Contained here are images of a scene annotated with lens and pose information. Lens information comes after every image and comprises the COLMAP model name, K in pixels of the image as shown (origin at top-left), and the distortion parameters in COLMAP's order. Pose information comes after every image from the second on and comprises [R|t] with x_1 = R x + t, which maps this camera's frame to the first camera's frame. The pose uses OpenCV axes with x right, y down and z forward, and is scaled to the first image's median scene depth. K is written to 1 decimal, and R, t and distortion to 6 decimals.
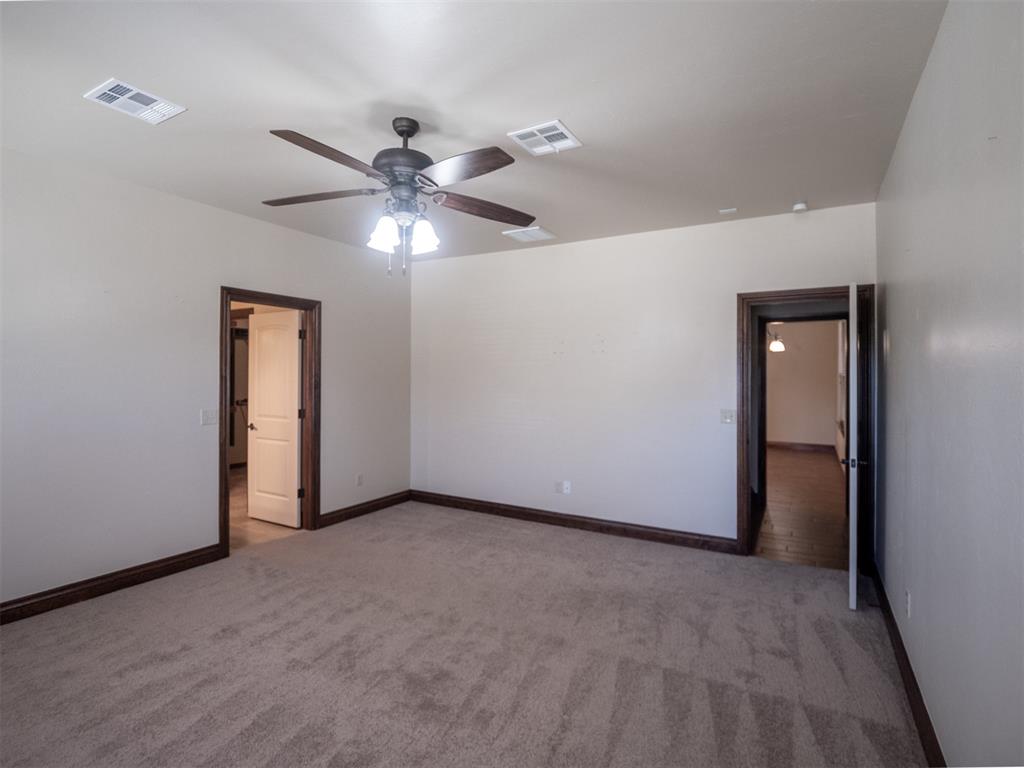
lens RADIAL K [[507.0, 0, 523.9], [0, 507.0, 374.3], [0, 0, 1]] dist [-0.011989, -0.000660]
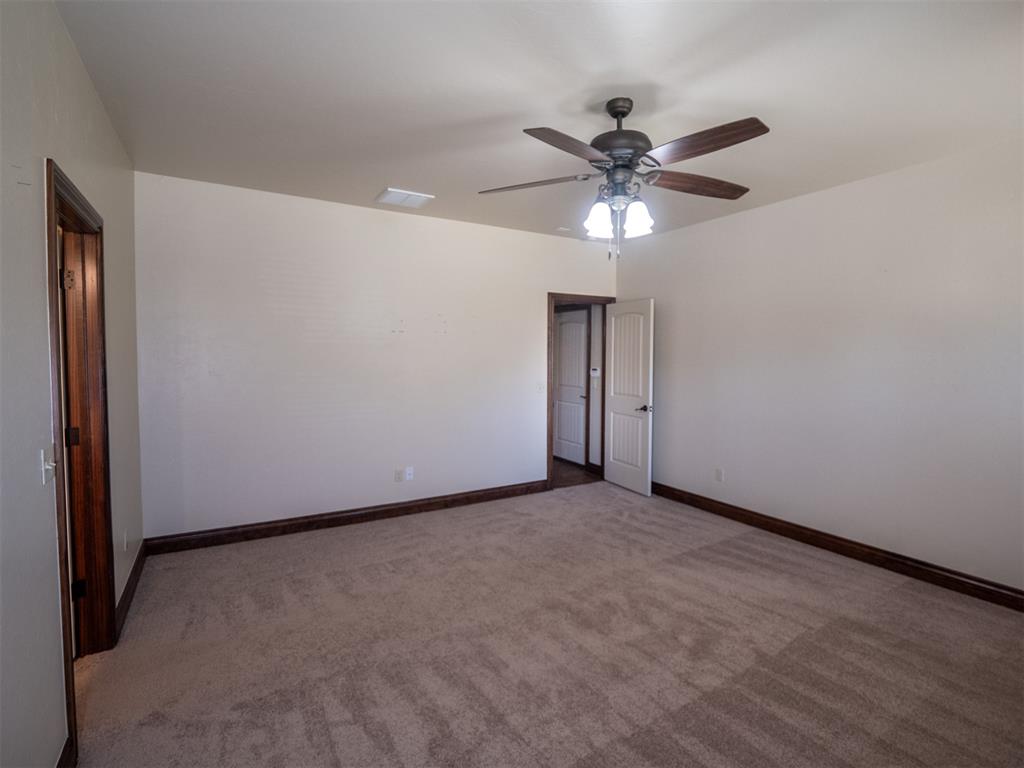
lens RADIAL K [[507.0, 0, 523.9], [0, 507.0, 374.3], [0, 0, 1]] dist [-0.011989, -0.000660]
pose [[0.489296, -0.040321, 0.871185, -1.105718], [-0.004437, 0.998803, 0.048719, -0.018151], [-0.872107, -0.027703, 0.488531, 0.617655]]
